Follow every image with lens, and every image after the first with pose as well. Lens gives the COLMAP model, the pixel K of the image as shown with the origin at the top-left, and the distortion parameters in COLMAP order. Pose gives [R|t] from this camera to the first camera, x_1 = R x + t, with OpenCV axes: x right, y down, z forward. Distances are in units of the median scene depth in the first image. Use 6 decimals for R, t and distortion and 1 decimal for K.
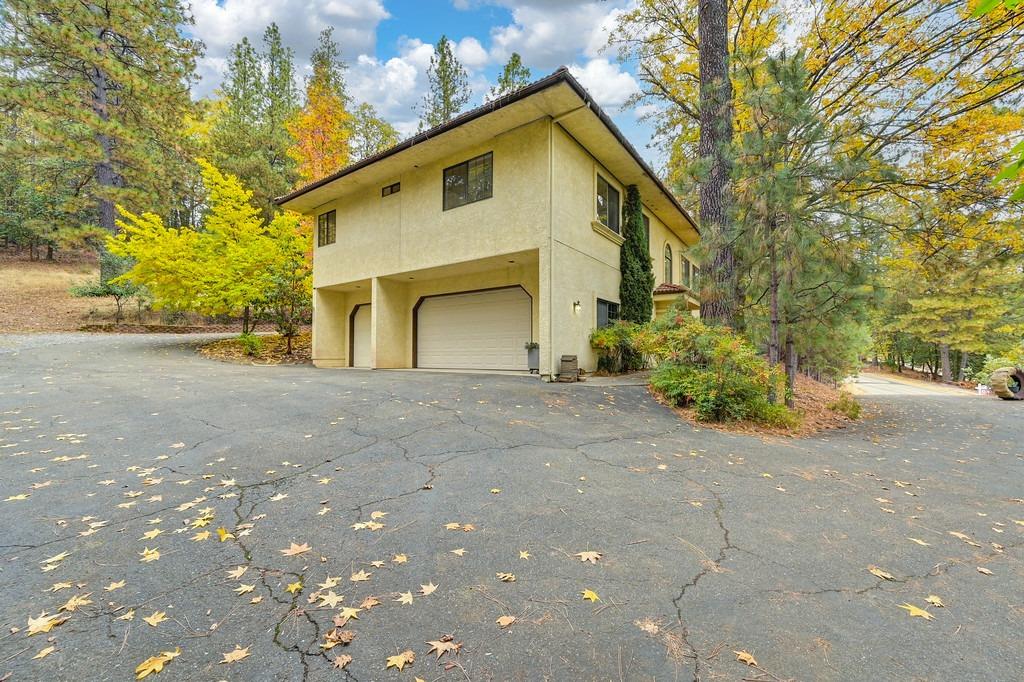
lens RADIAL K [[408.0, 0, 507.6], [0, 408.0, 346.5], [0, 0, 1]] dist [-0.003556, -0.000407]
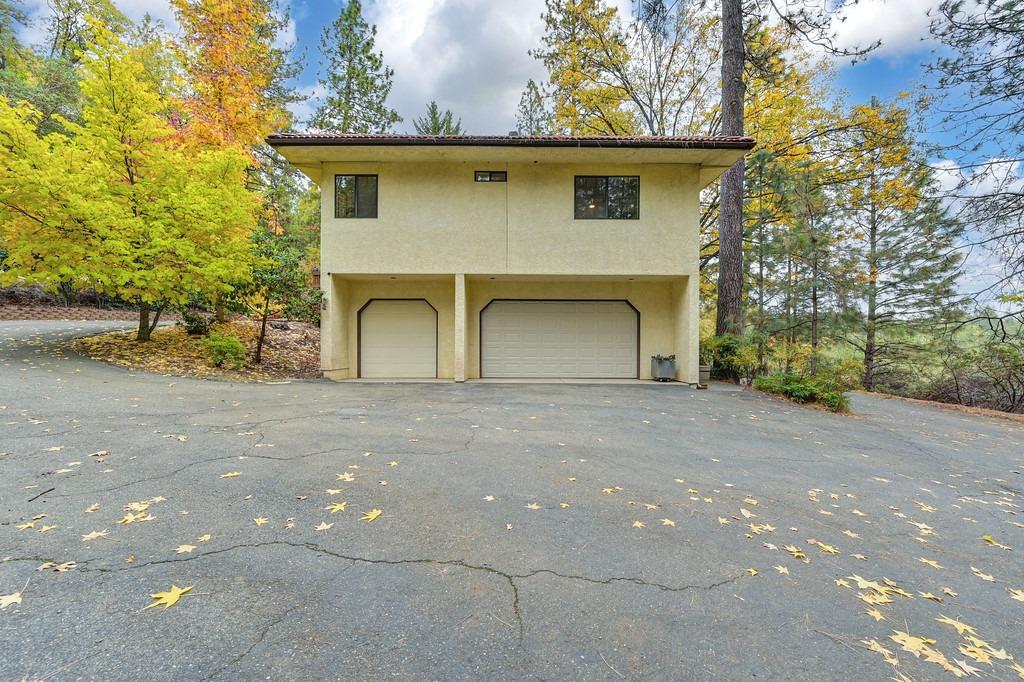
lens RADIAL K [[408.0, 0, 507.6], [0, 408.0, 346.5], [0, 0, 1]] dist [-0.003556, -0.000407]
pose [[0.812105, -0.002755, 0.583505, -0.790341], [-0.016460, 0.999483, 0.027628, -0.046396], [-0.583279, -0.032041, 0.811640, 0.267249]]
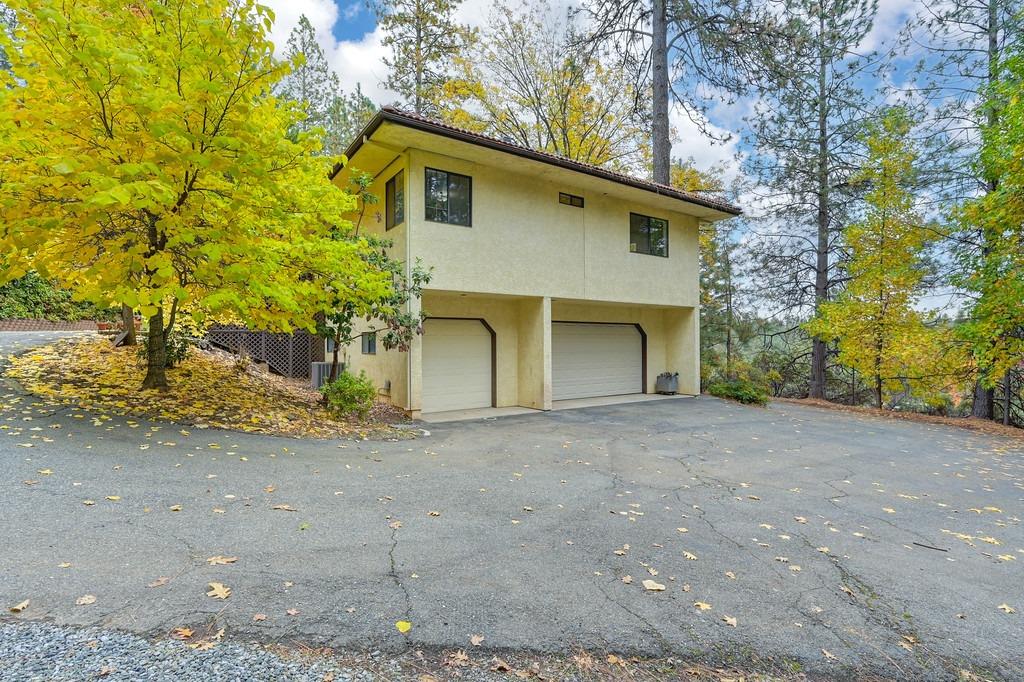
lens RADIAL K [[471.8, 0, 512.0], [0, 471.8, 341.0], [0, 0, 1]] dist [0.000429, 0.000195]
pose [[0.346719, 0.000570, 0.937969, -1.309681], [-0.017731, 0.999825, 0.005947, -0.091462], [-0.937801, -0.018694, 0.346669, 0.788471]]
